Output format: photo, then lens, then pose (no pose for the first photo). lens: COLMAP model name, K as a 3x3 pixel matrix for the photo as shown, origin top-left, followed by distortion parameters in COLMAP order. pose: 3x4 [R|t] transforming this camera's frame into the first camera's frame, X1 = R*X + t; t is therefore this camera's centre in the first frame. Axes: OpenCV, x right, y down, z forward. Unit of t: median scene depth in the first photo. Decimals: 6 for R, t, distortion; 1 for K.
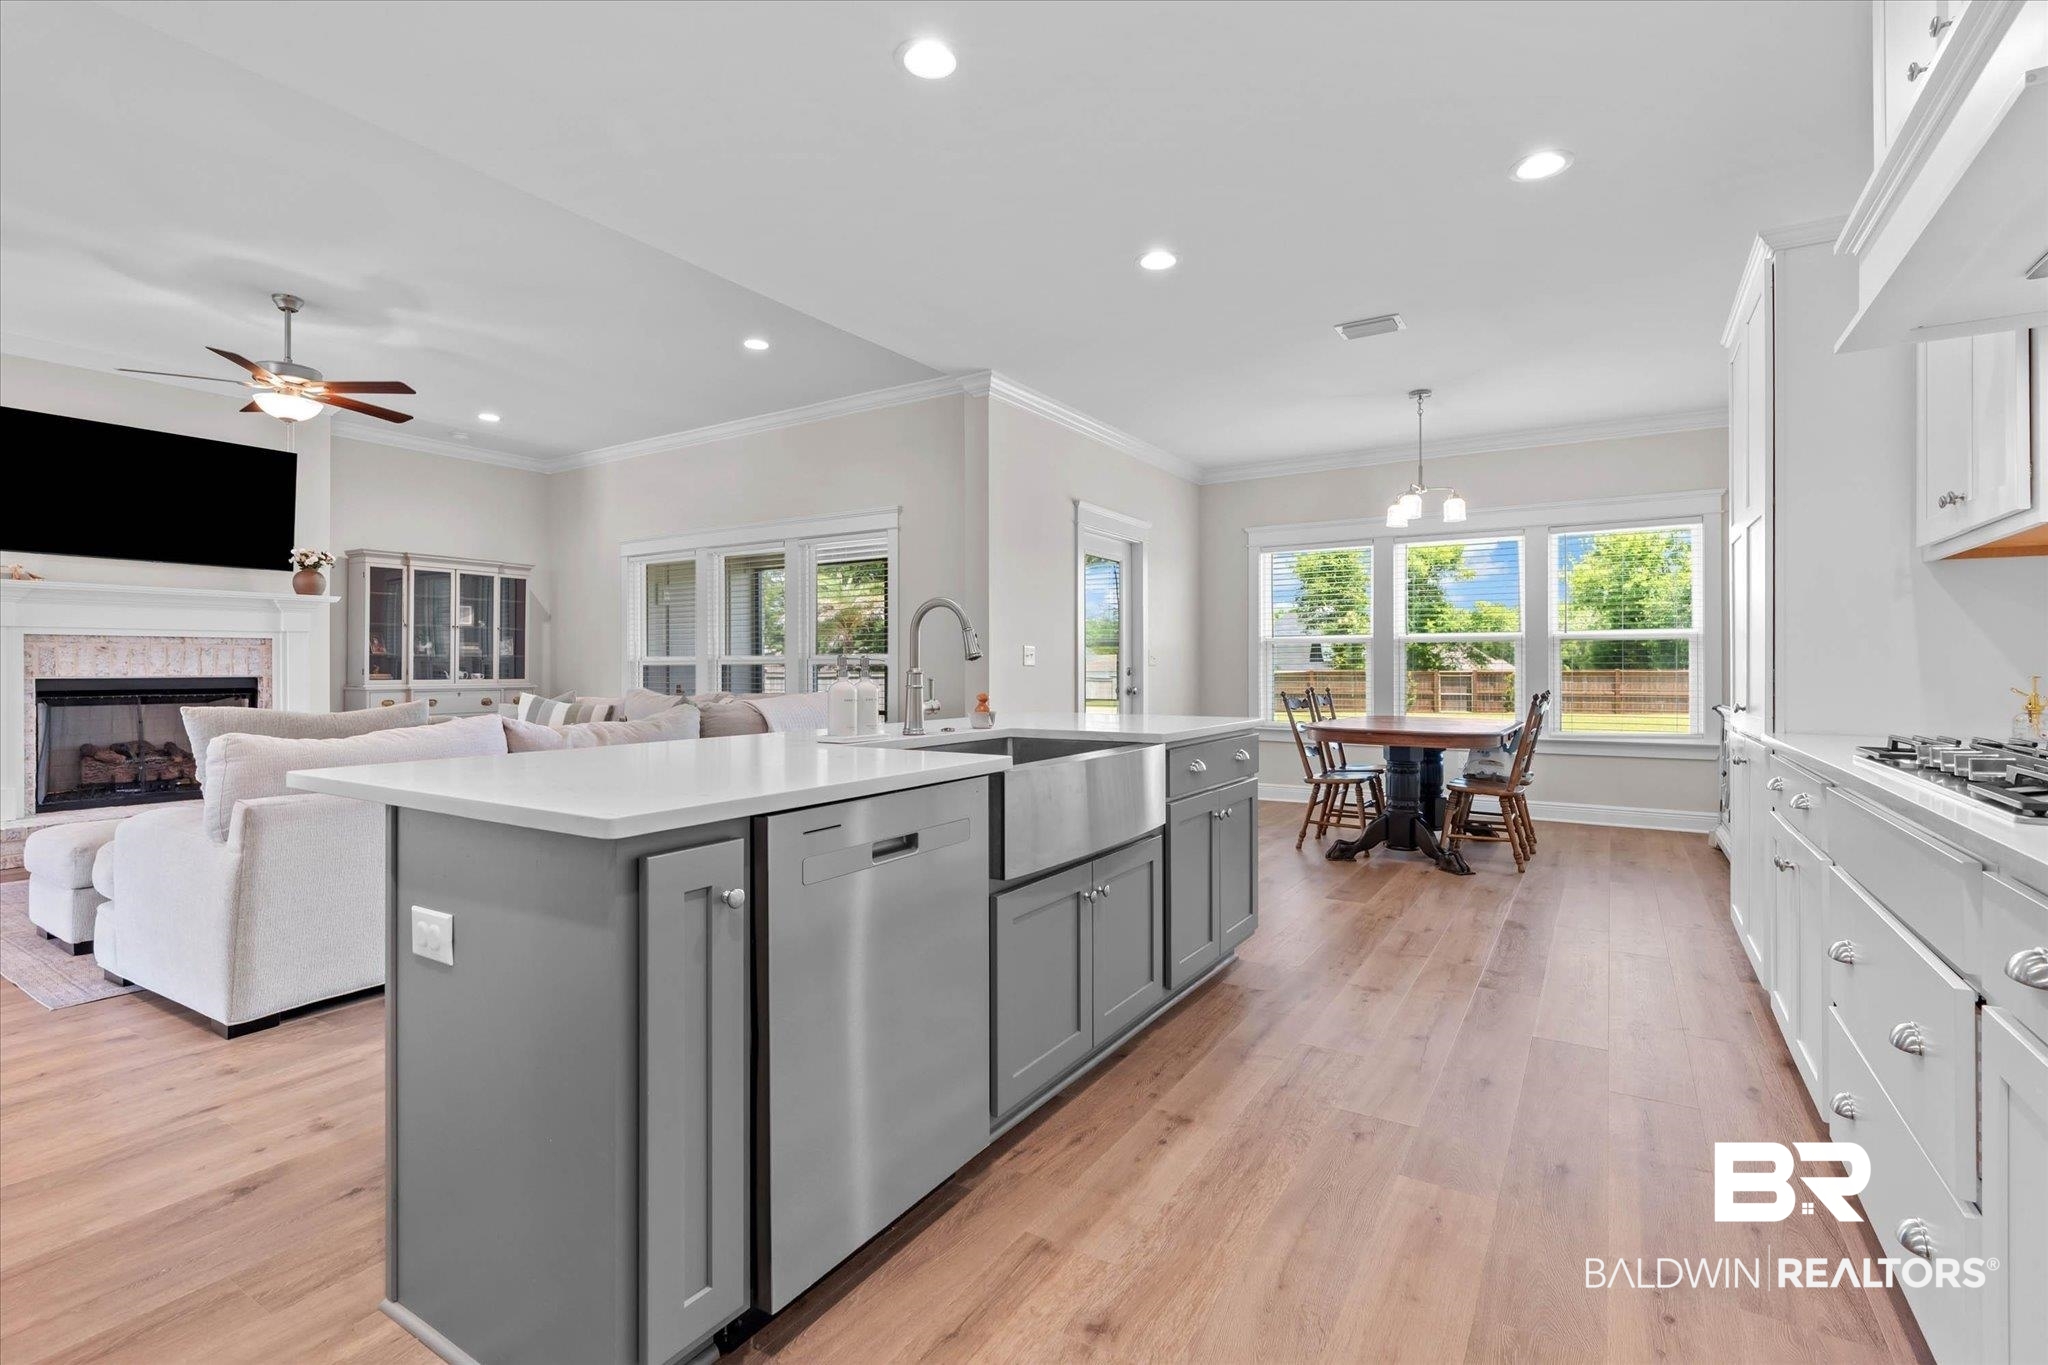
lens RADIAL K [[931.9, 0, 1027.5], [0, 931.9, 657.8], [0, 0, 1]] dist [-0.010786, 0.002837]
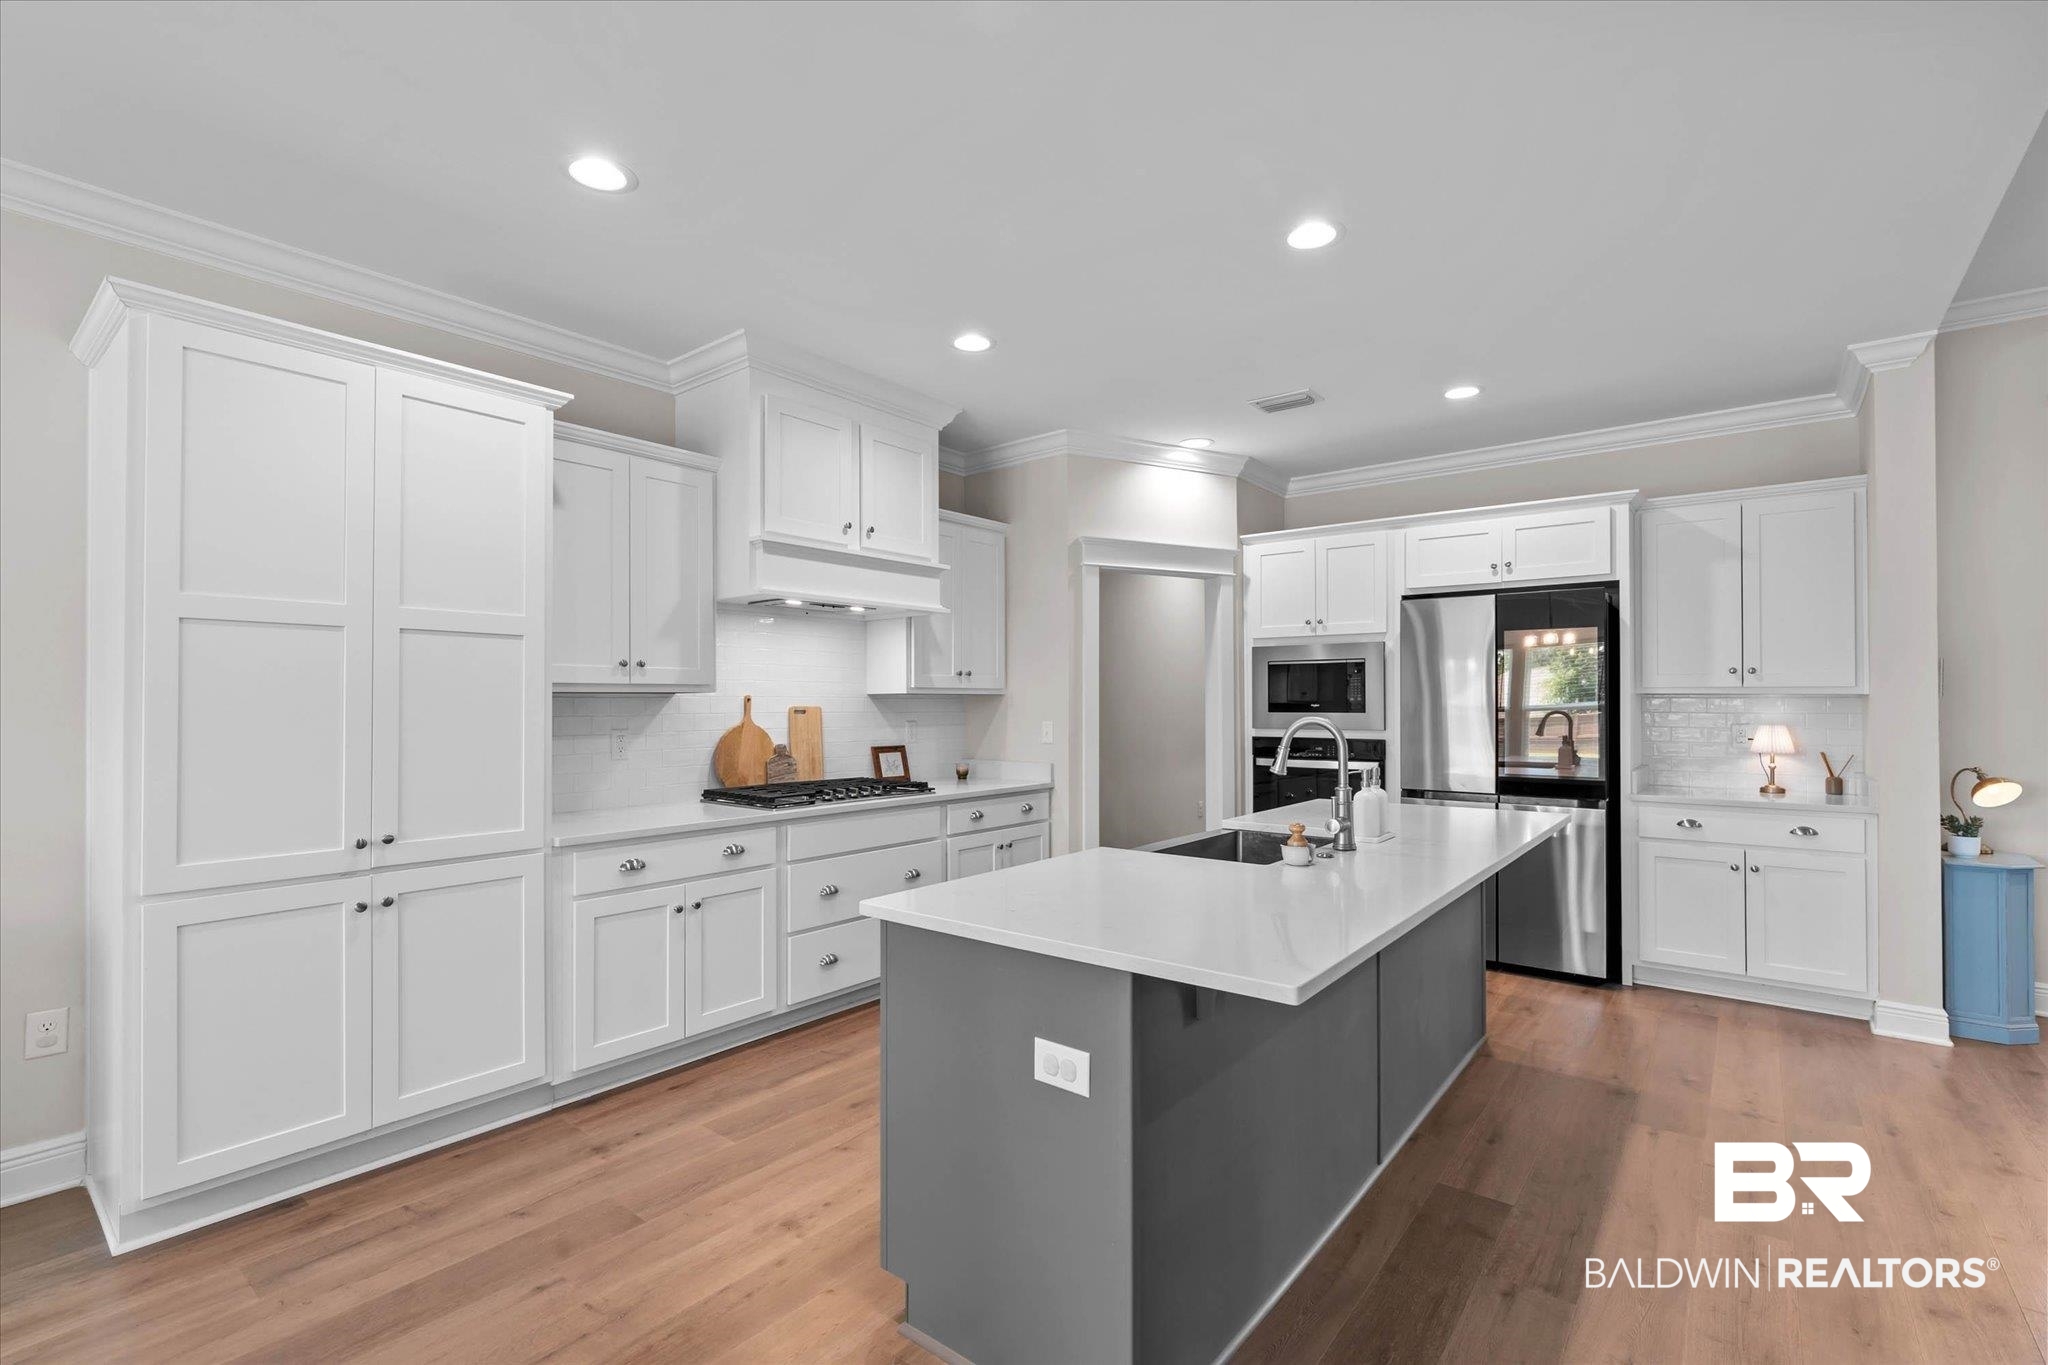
lens RADIAL K [[931.9, 0, 1025.3], [0, 931.9, 690.2], [0, 0, 1]] dist [-0.010786, 0.002837]
pose [[-0.994346, 0.005761, 0.106029, 0.054770], [0.003441, 0.999751, -0.022052, -0.032754], [-0.106130, -0.021562, -0.994118, 0.962710]]
